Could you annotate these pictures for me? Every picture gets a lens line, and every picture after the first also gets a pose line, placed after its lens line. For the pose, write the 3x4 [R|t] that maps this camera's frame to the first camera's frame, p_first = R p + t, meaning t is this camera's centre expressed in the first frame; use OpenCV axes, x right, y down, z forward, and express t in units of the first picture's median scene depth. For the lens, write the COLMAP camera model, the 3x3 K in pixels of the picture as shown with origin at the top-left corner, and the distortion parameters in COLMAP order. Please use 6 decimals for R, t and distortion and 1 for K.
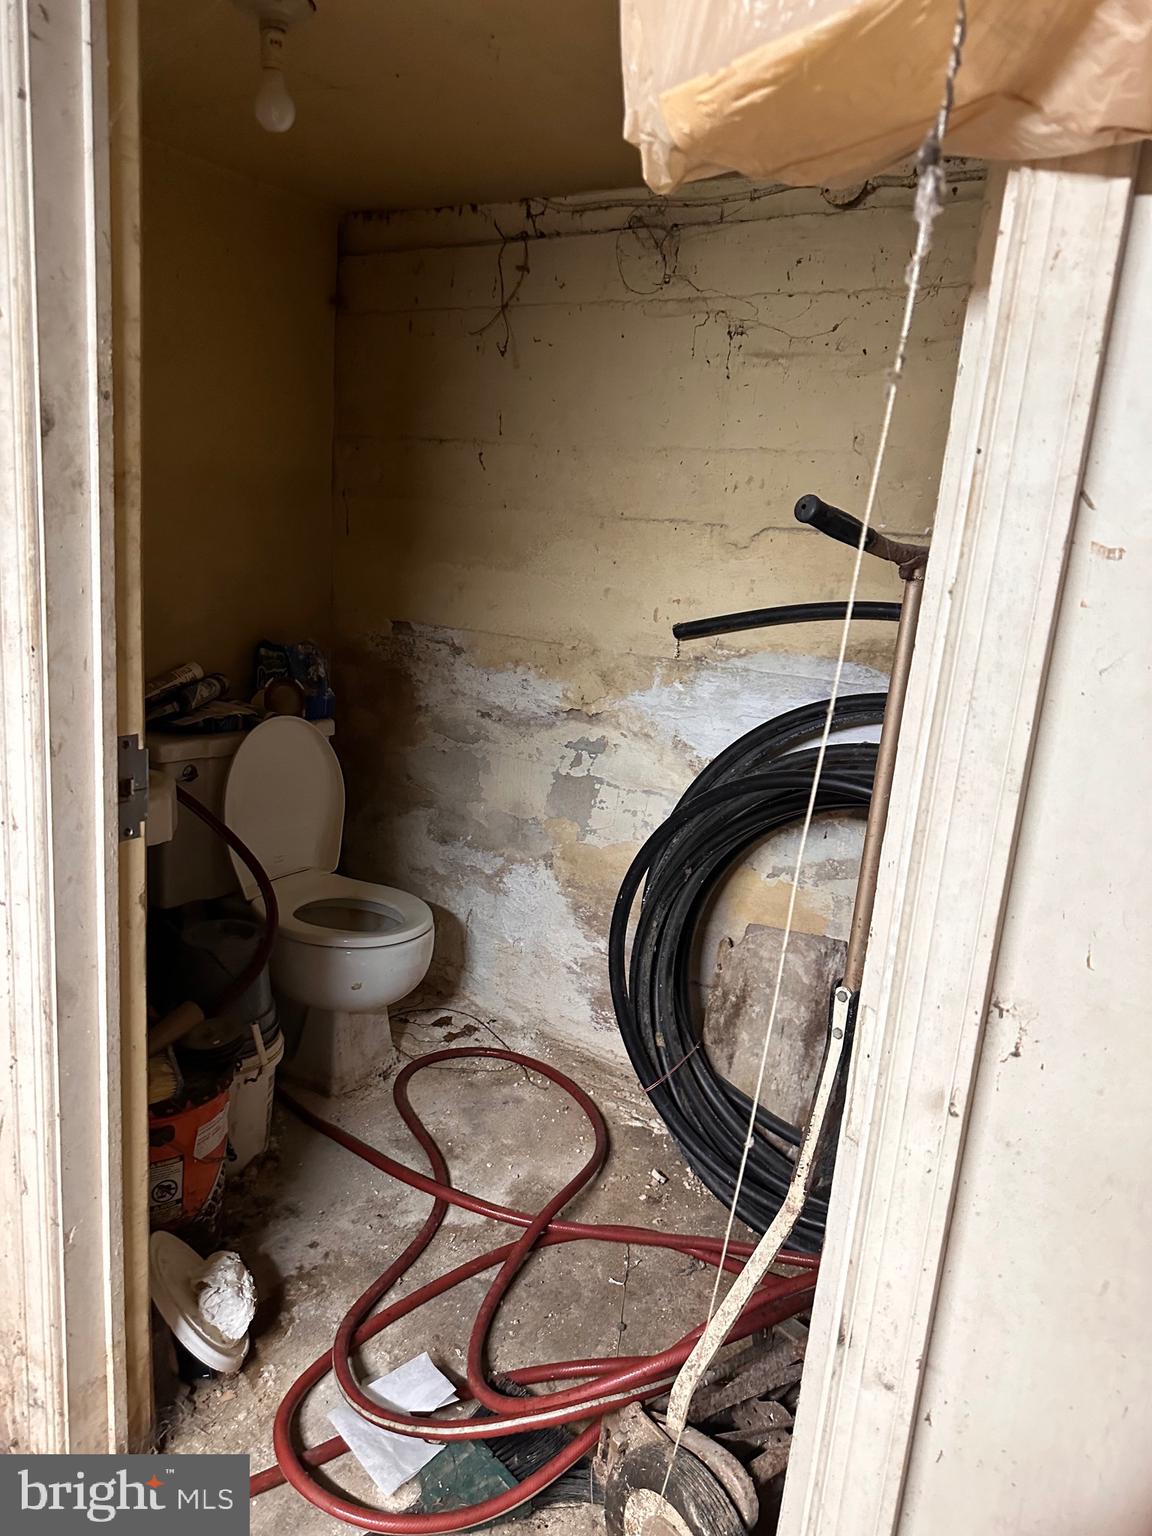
lens RADIAL K [[1181.4, 0, 571.9], [0, 1181.4, 794.5], [0, 0, 1]] dist [0.175206, -0.435701]
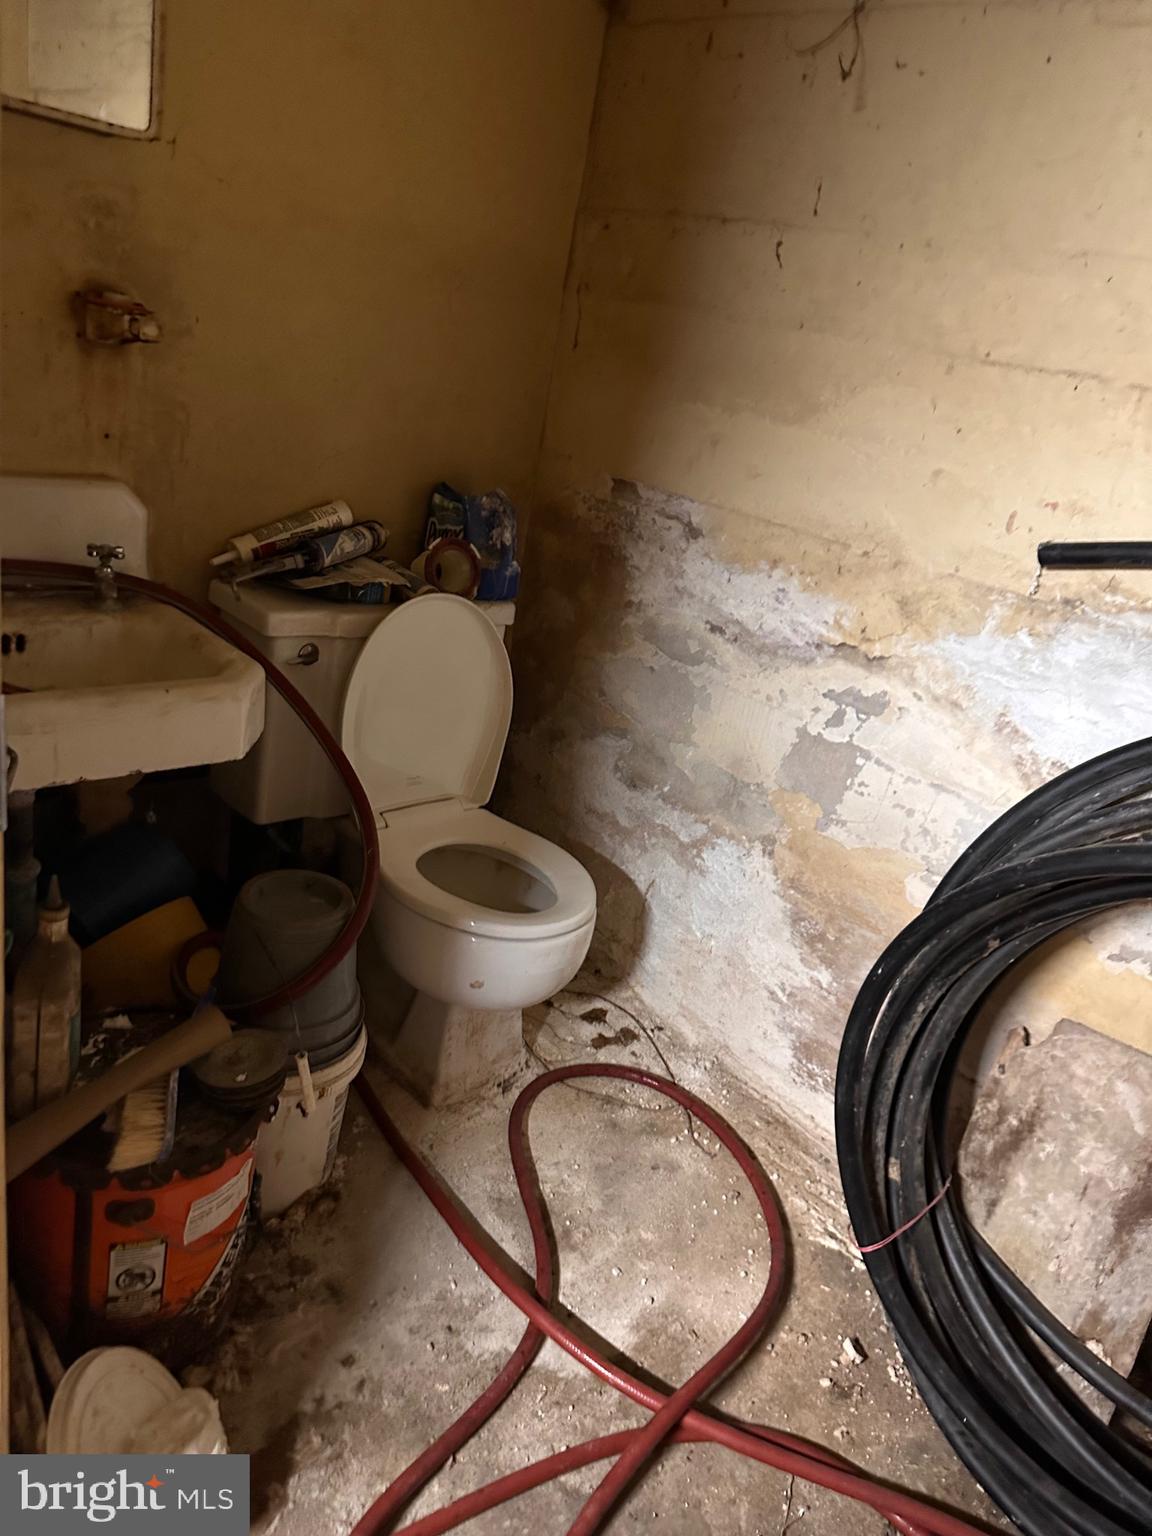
lens RADIAL K [[1181.4, 0, 571.9], [0, 1181.4, 794.5], [0, 0, 1]] dist [0.175206, -0.435701]
pose [[0.970406, 0.174827, -0.166577, -0.023090], [-0.155327, 0.980081, 0.123750, -0.049382], [0.184894, -0.094214, 0.978232, 0.301112]]
